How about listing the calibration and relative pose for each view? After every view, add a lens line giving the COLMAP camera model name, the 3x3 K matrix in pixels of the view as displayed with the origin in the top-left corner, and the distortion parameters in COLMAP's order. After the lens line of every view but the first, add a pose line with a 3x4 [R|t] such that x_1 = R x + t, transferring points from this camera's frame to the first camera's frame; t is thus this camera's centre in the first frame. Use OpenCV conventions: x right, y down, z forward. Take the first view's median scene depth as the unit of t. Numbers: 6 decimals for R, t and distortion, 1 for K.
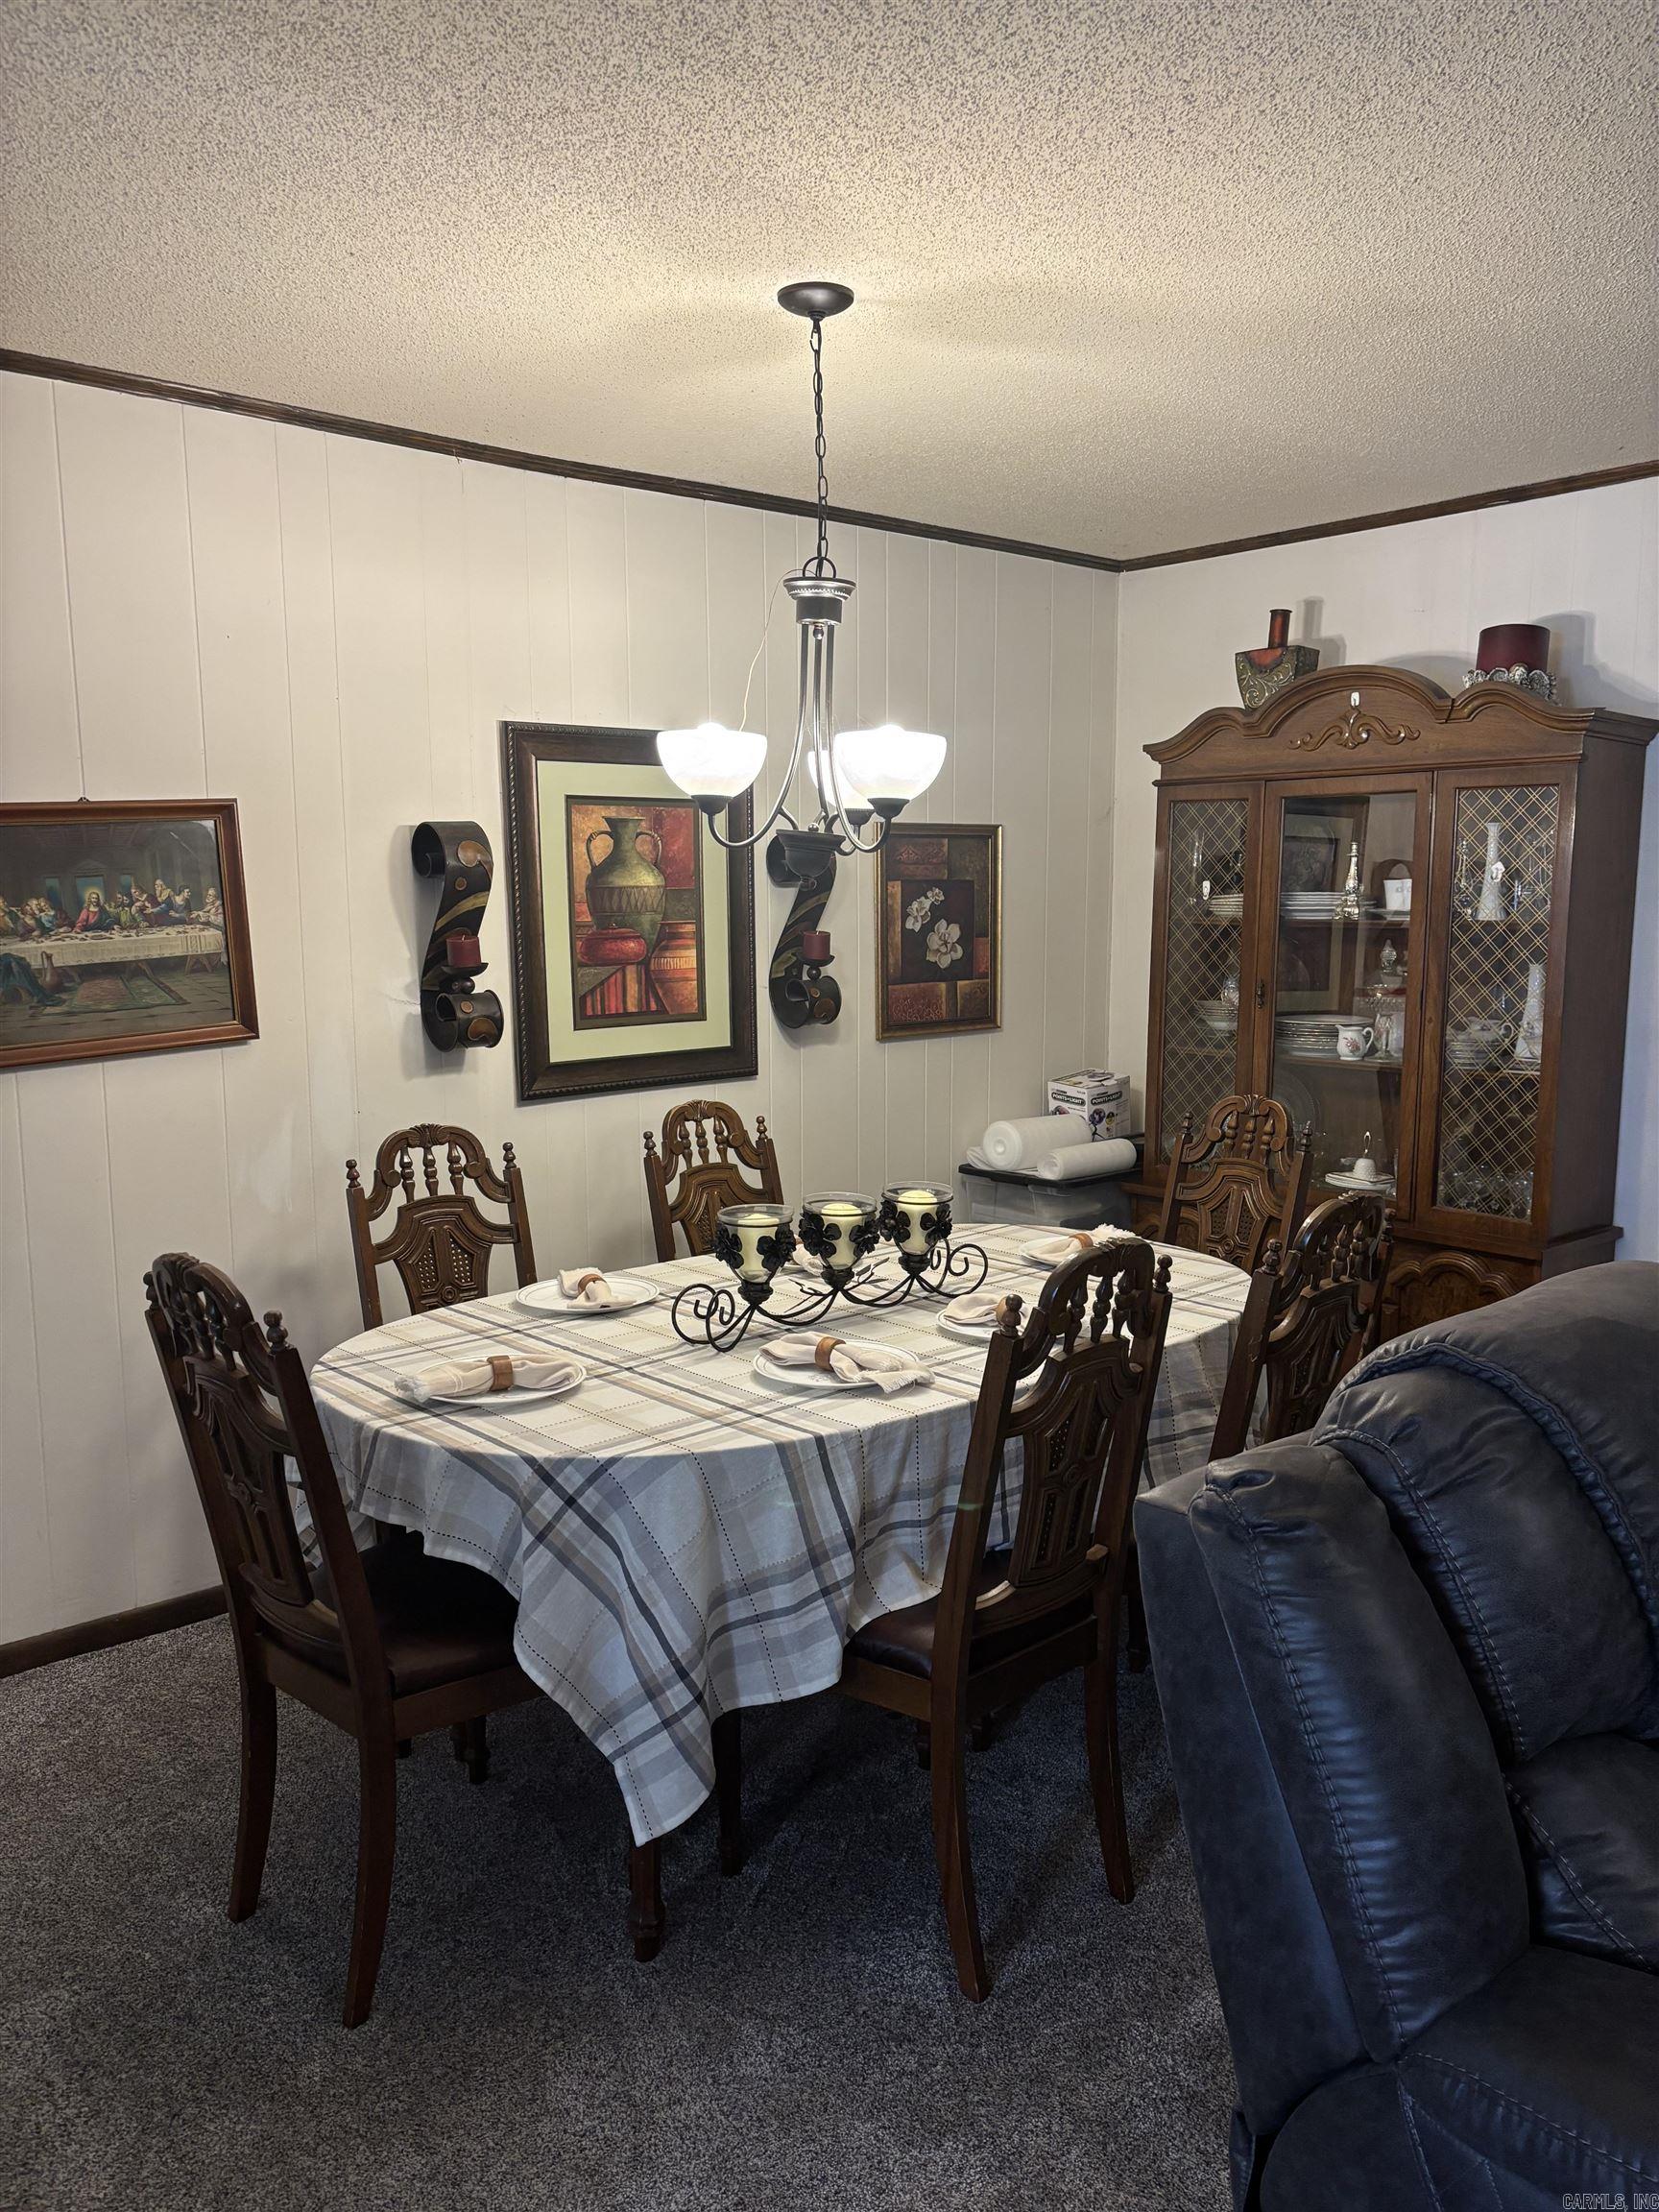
lens RADIAL K [[1709.6, 0, 820.9], [0, 1709.6, 1115.0], [0, 0, 1]] dist [0.055731, -0.001110]
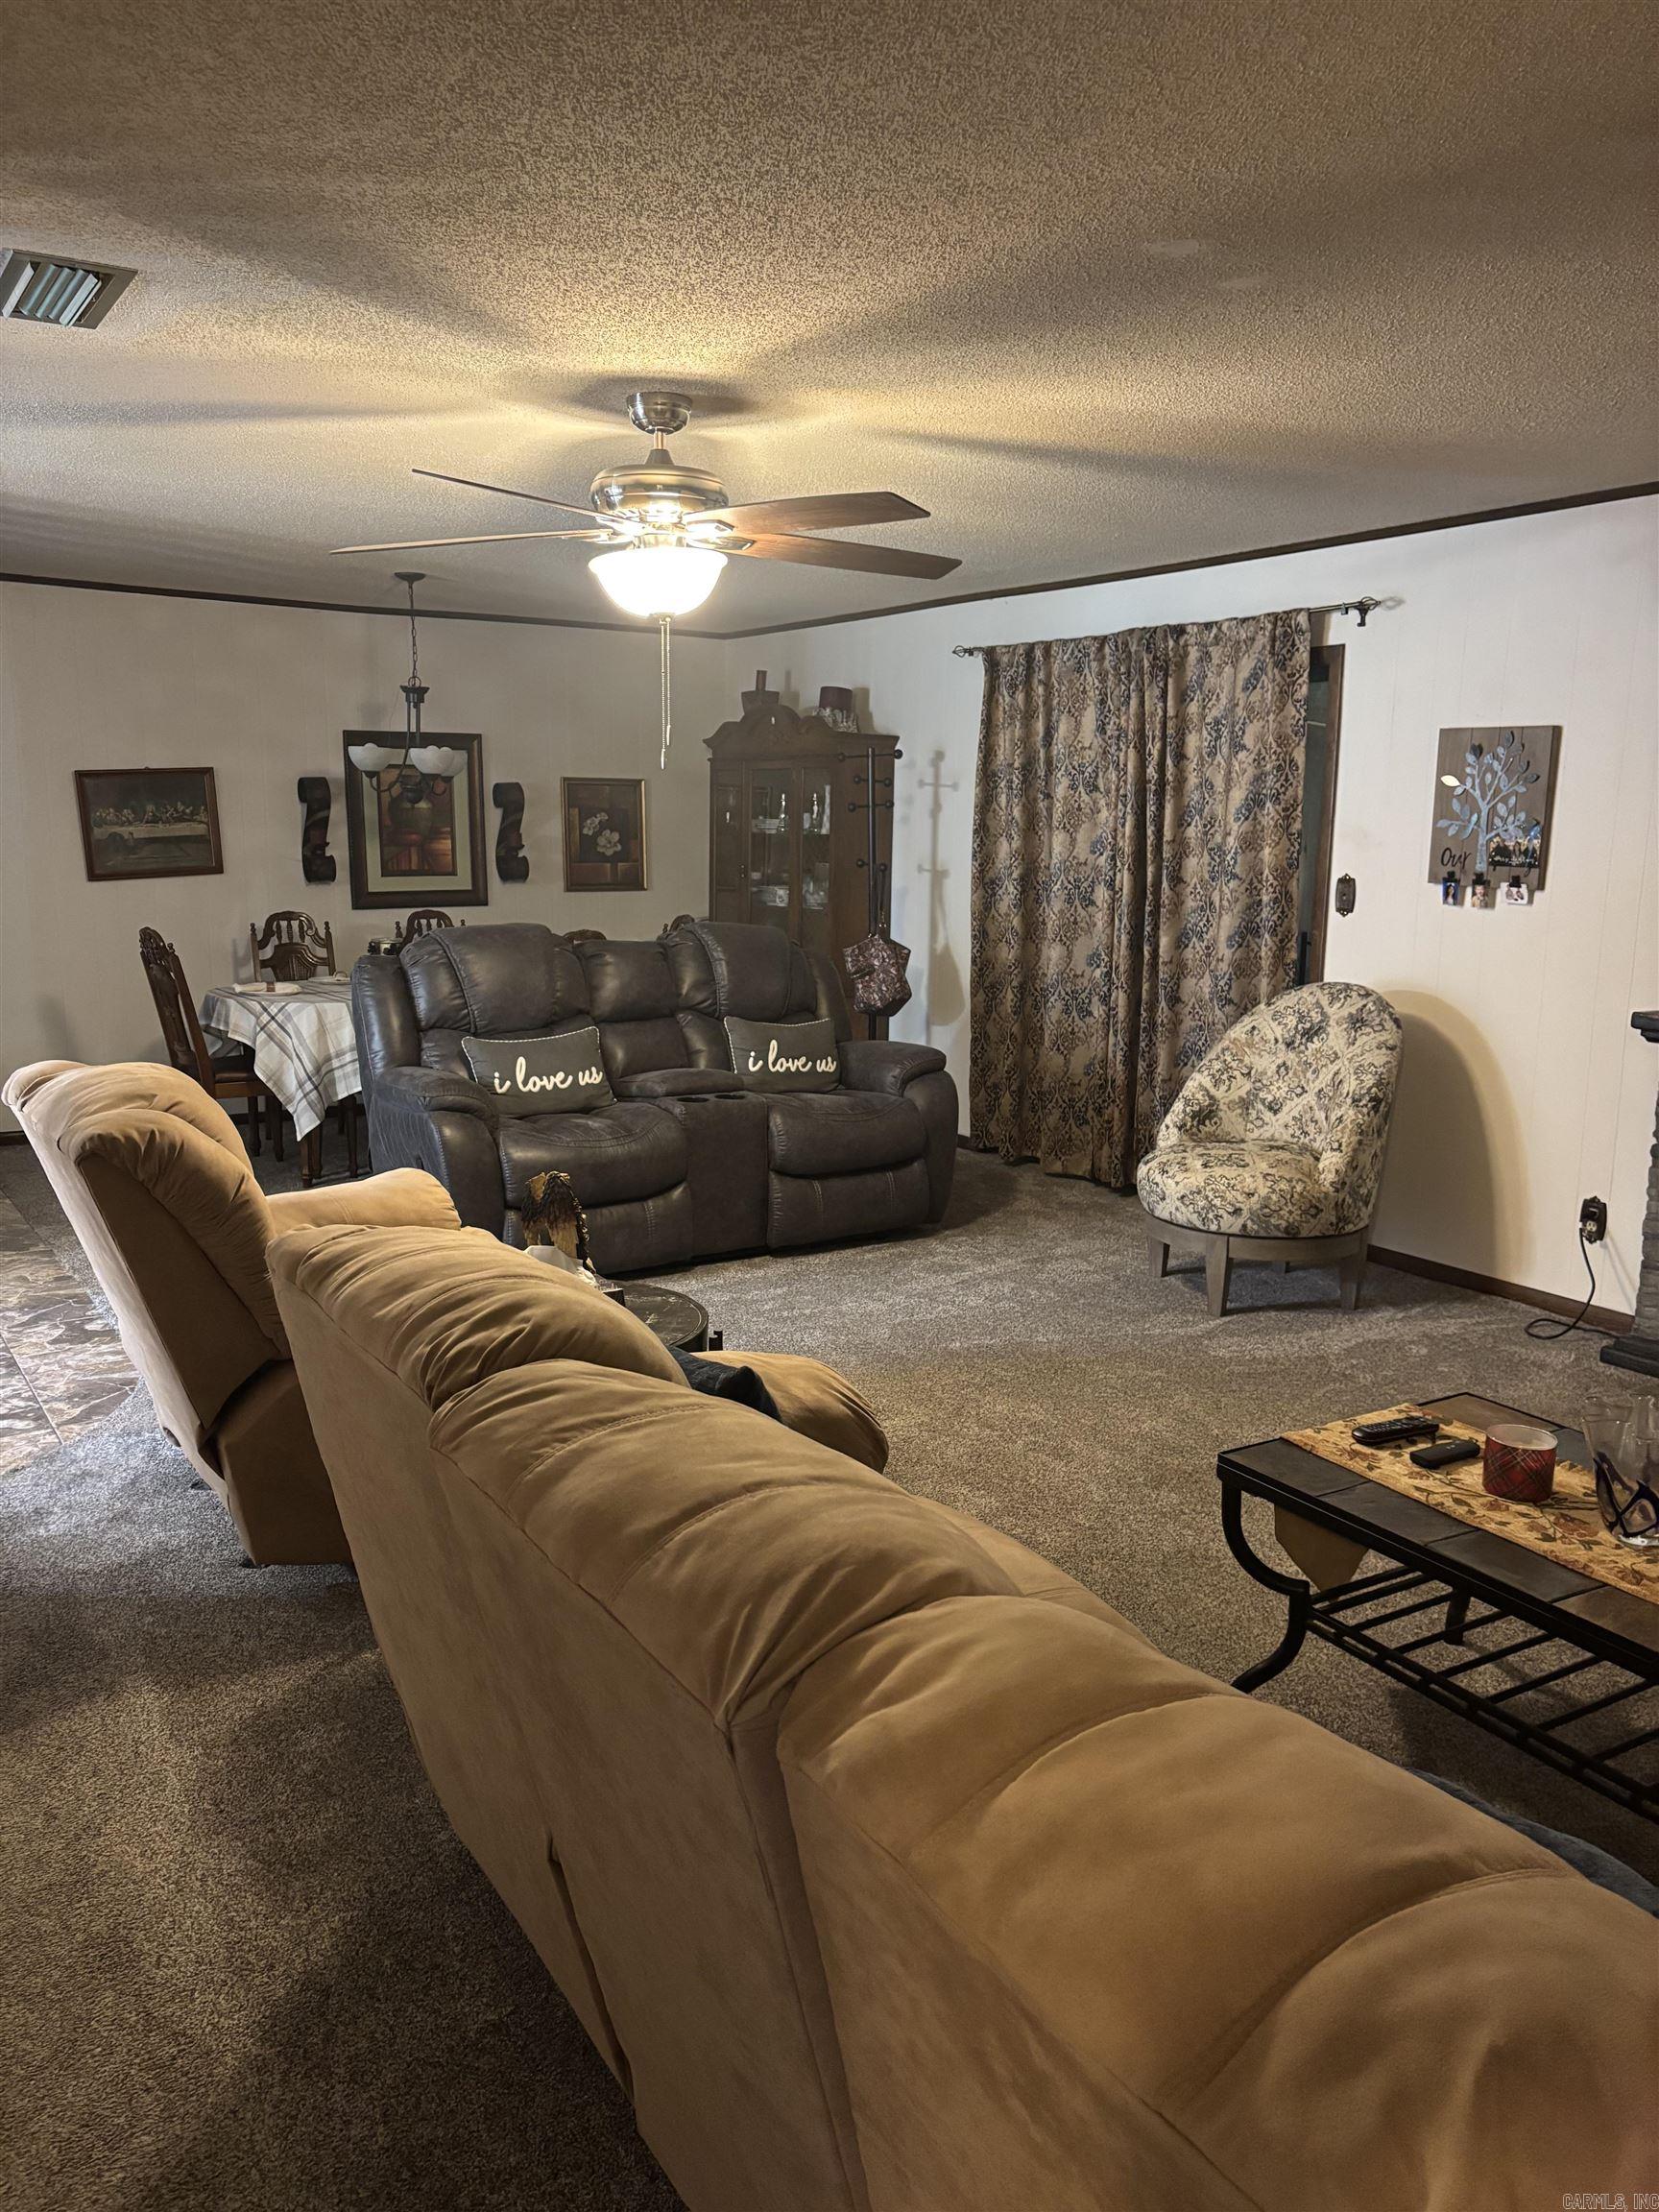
lens RADIAL K [[1661.5, 0, 829.5], [0, 1661.5, 1106.0], [0, 0, 1]] dist [0.001343, -0.004691]
pose [[0.993944, 0.033119, -0.104781, 0.701397], [-0.029389, 0.998885, 0.036951, 0.156646], [0.105888, -0.033648, 0.993809, -1.092658]]
